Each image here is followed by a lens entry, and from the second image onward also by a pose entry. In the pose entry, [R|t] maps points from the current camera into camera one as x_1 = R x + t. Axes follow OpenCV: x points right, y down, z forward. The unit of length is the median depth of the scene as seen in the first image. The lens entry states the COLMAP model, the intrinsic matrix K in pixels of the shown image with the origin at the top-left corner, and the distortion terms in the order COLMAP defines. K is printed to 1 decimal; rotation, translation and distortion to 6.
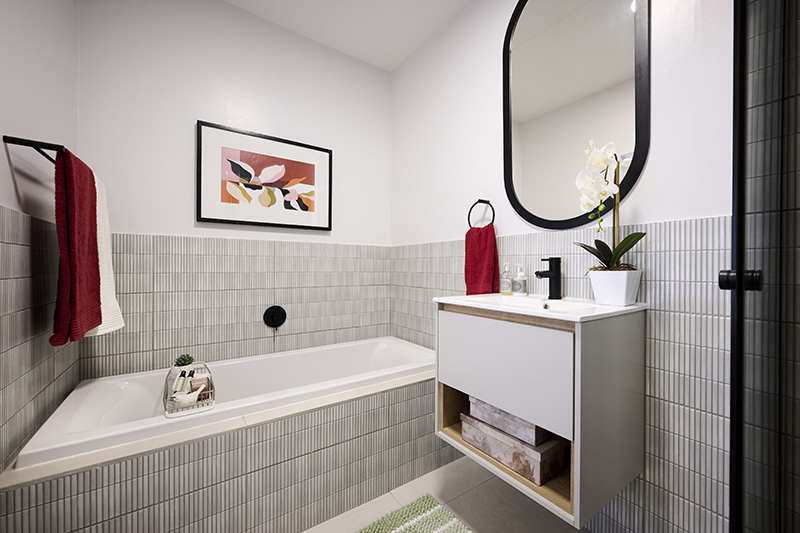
lens RADIAL K [[314.0, 0, 398.0], [0, 314.0, 265.2], [0, 0, 1]] dist [-0.002233, -0.000487]
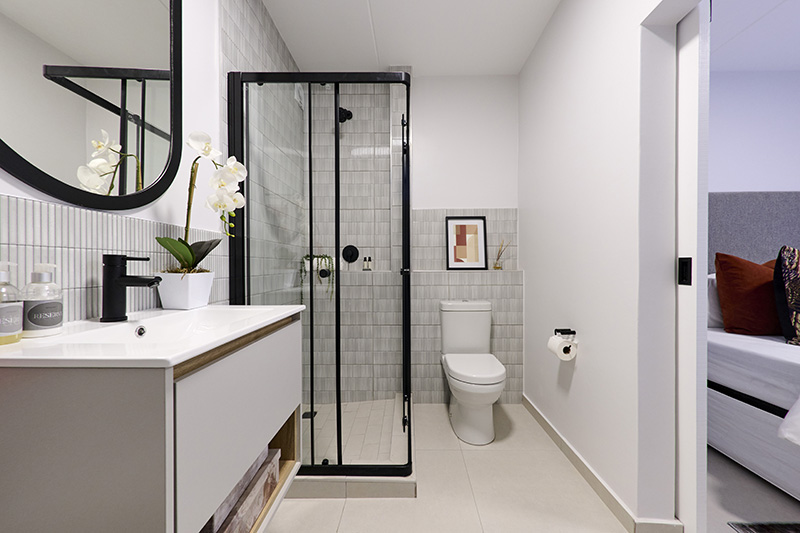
lens RADIAL K [[281.1, 0, 400.0], [0, 281.1, 266.5], [0, 0, 1]] dist [-0.000051, 0.000005]
pose [[-0.810023, -0.013634, 0.586240, -0.209638], [-0.015817, 0.999874, 0.001399, -0.007229], [-0.586185, -0.008139, -0.810136, 0.803589]]
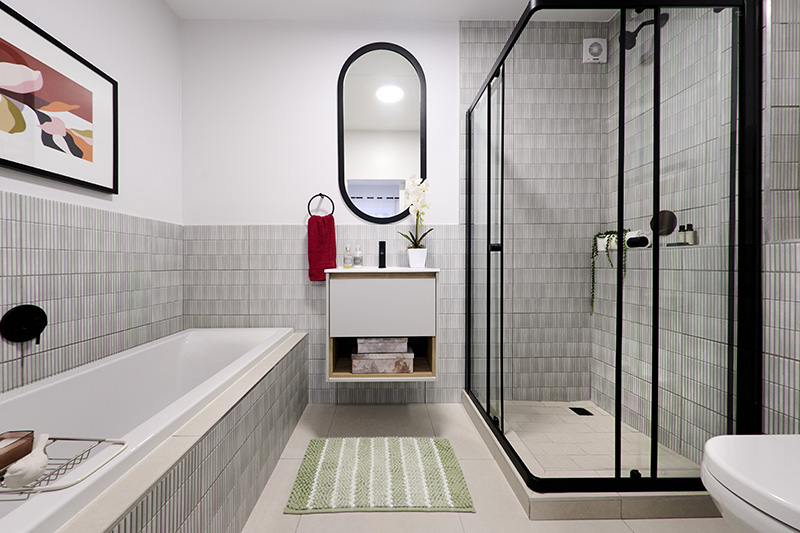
lens RADIAL K [[275.6, 0, 396.4], [0, 275.6, 262.0], [0, 0, 1]] dist [0.000481, -0.000048]
pose [[0.552976, -0.011198, 0.833122, -0.435957], [0.003939, 0.999934, 0.010826, 0.045828], [-0.833188, -0.002705, 0.552983, 0.131084]]
